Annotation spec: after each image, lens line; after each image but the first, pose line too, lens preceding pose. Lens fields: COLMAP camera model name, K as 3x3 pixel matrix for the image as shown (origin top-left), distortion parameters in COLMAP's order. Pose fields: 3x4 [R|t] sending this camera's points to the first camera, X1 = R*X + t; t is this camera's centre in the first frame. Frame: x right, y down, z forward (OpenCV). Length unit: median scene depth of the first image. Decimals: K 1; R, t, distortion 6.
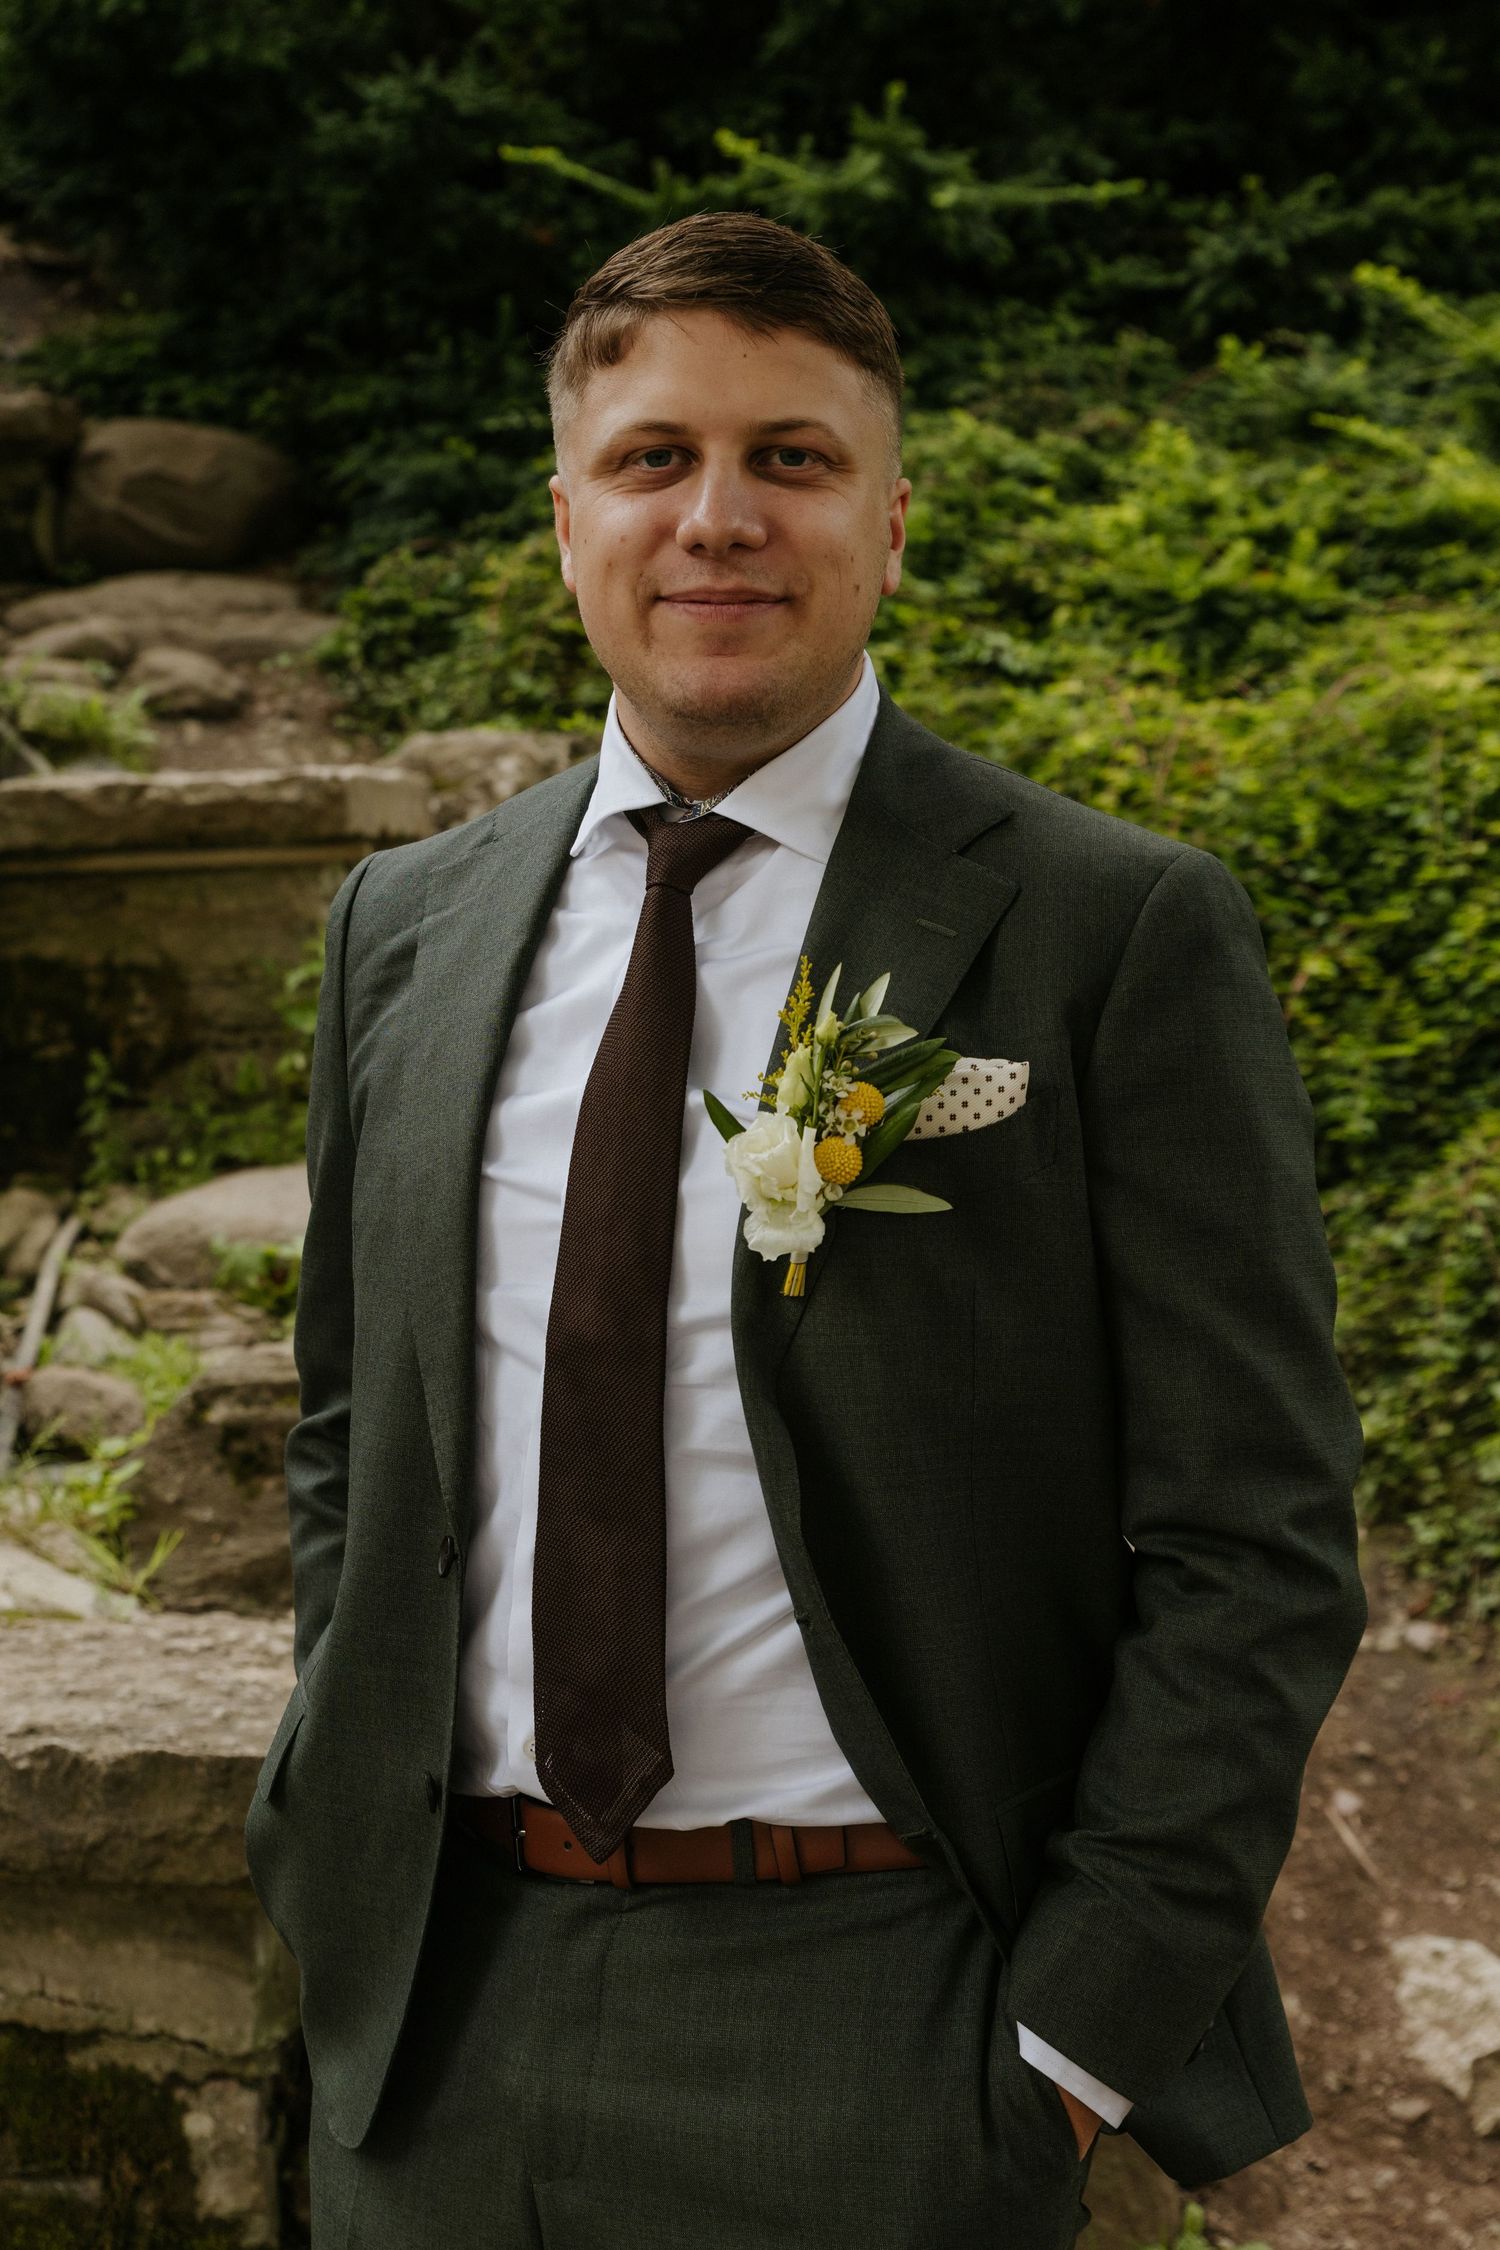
lens RADIAL K [[3240.6, 0, 844.0], [0, 3240.6, 1123.5], [0, 0, 1]] dist [-0.002566, 0.058976]
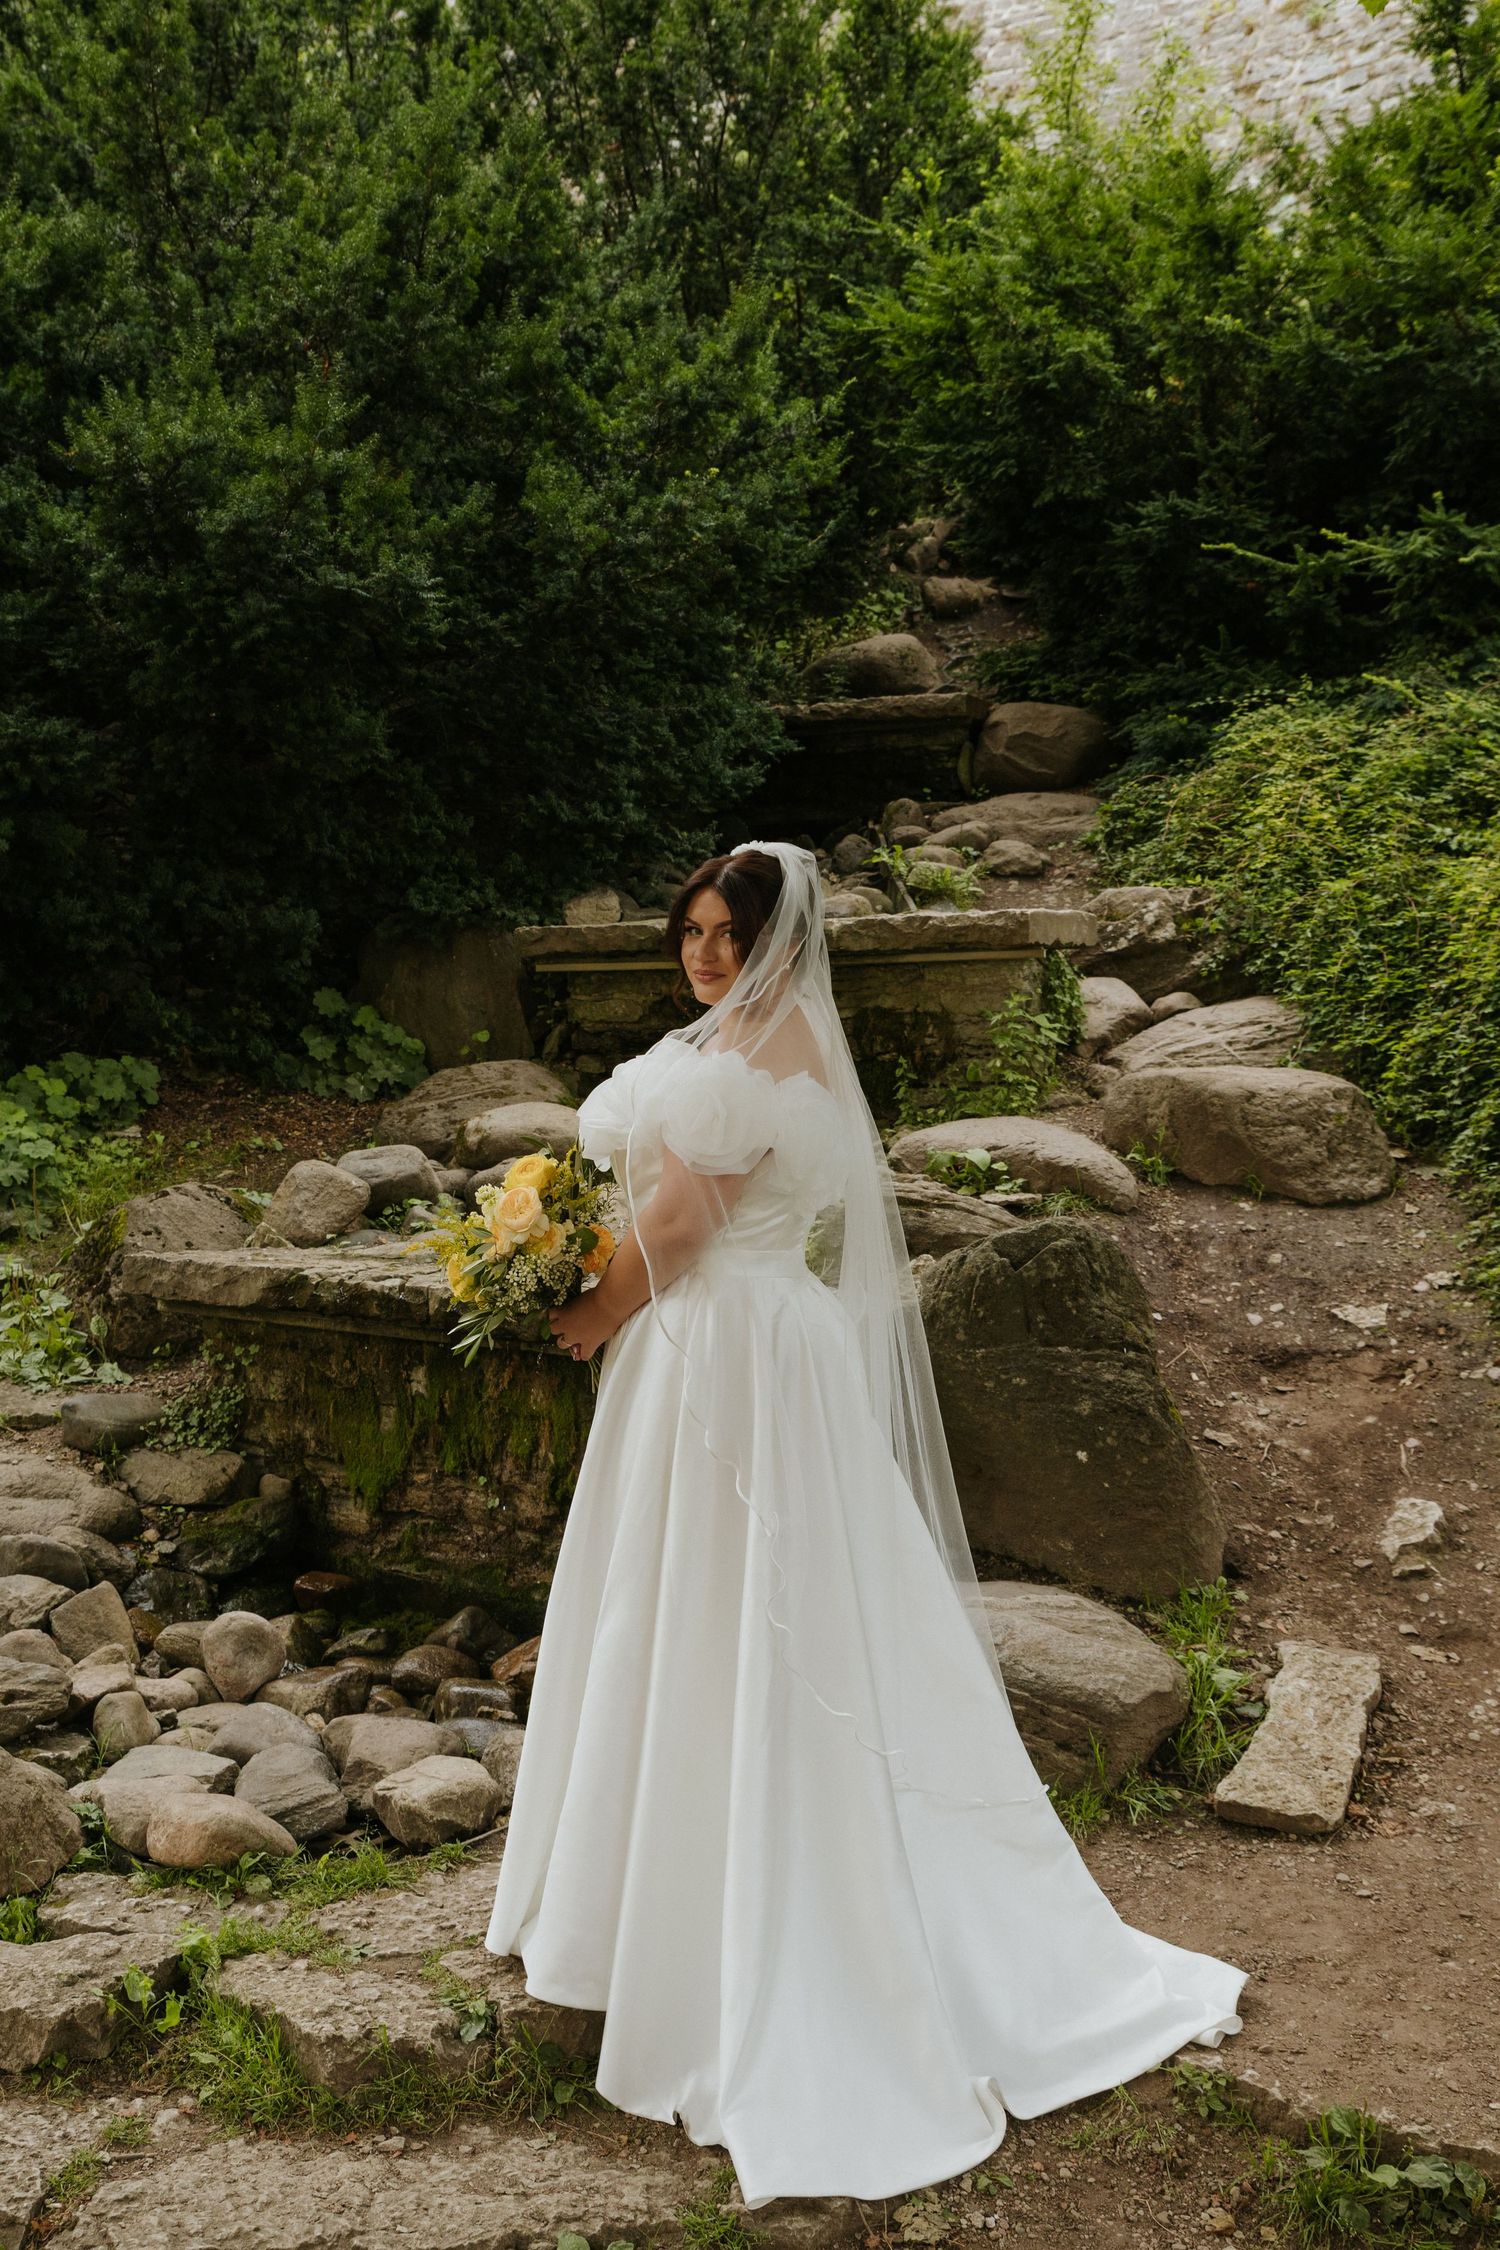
lens RADIAL K [[2309.0, 0, 750.0], [0, 2309.0, 1125.0], [0, 0, 1]] dist [-0.003410, -0.005186]
pose [[0.921023, 0.032414, -0.388157, 0.164067], [-0.036276, 0.999338, -0.002625, 0.018948], [0.387815, 0.016499, 0.921590, -0.222172]]
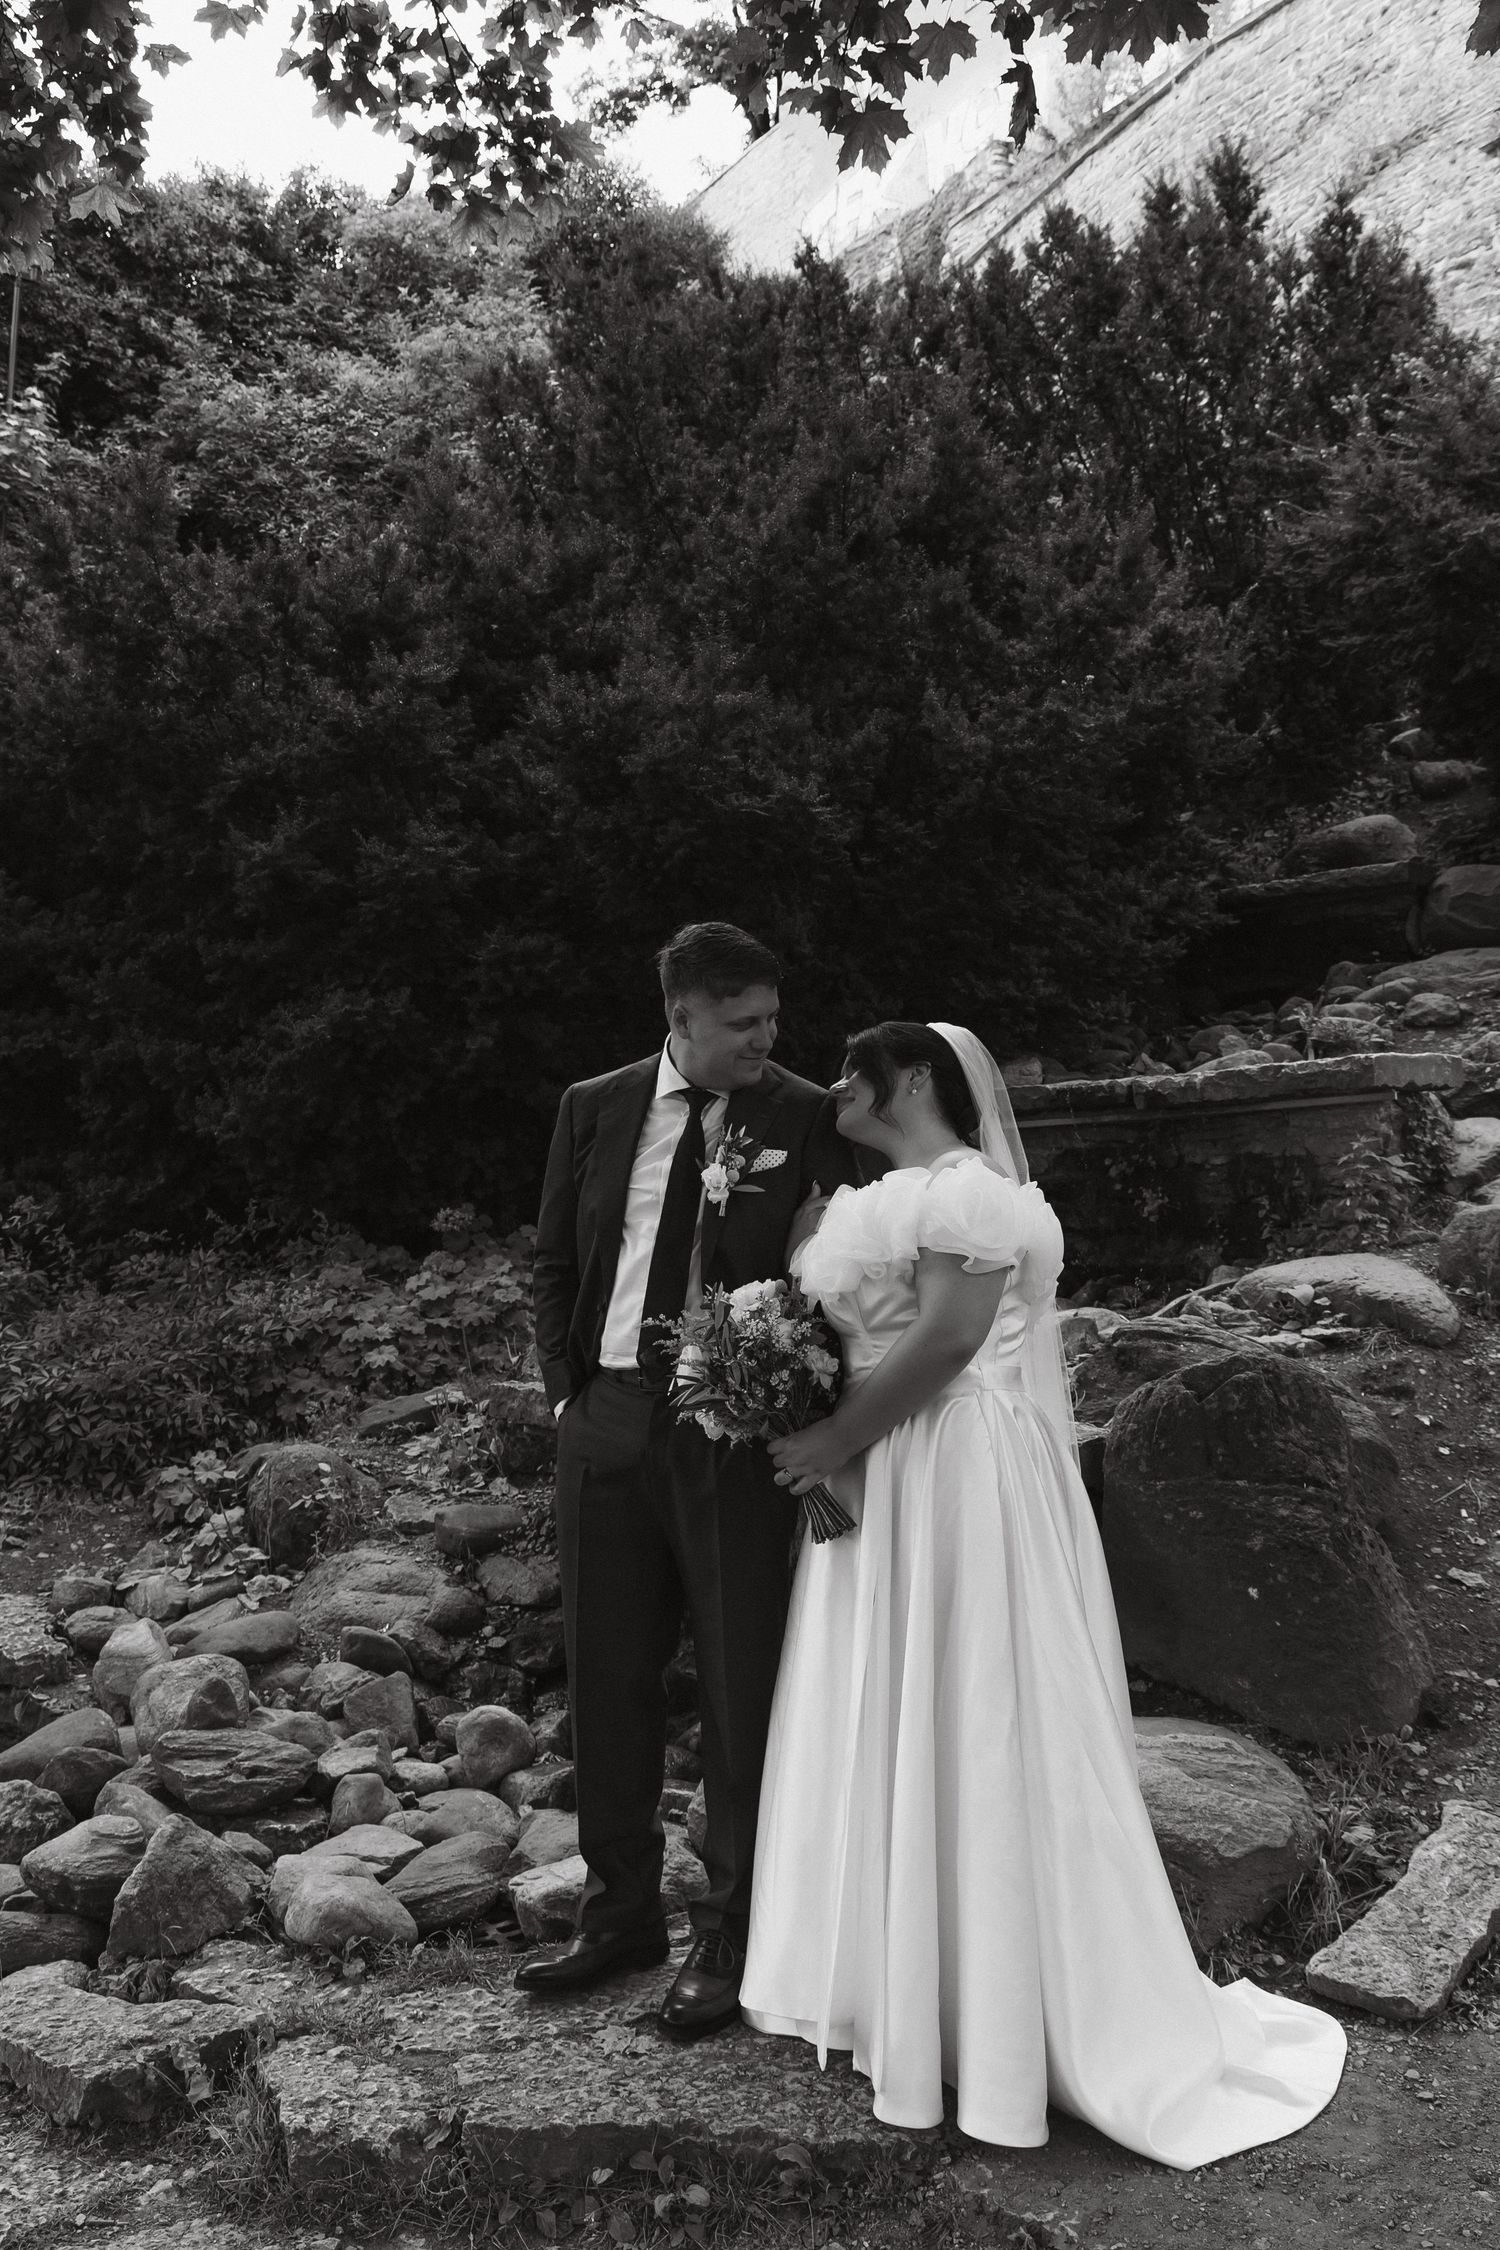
lens RADIAL K [[1958.8, 0, 750.0], [0, 1958.8, 1125.0], [0, 0, 1]] dist [0.003119, -0.014859]
pose [[0.751091, -0.029600, -0.659535, 0.253215], [-0.021841, 0.997333, -0.069634, 0.018298], [0.659837, 0.066707, 0.748442, -0.102192]]
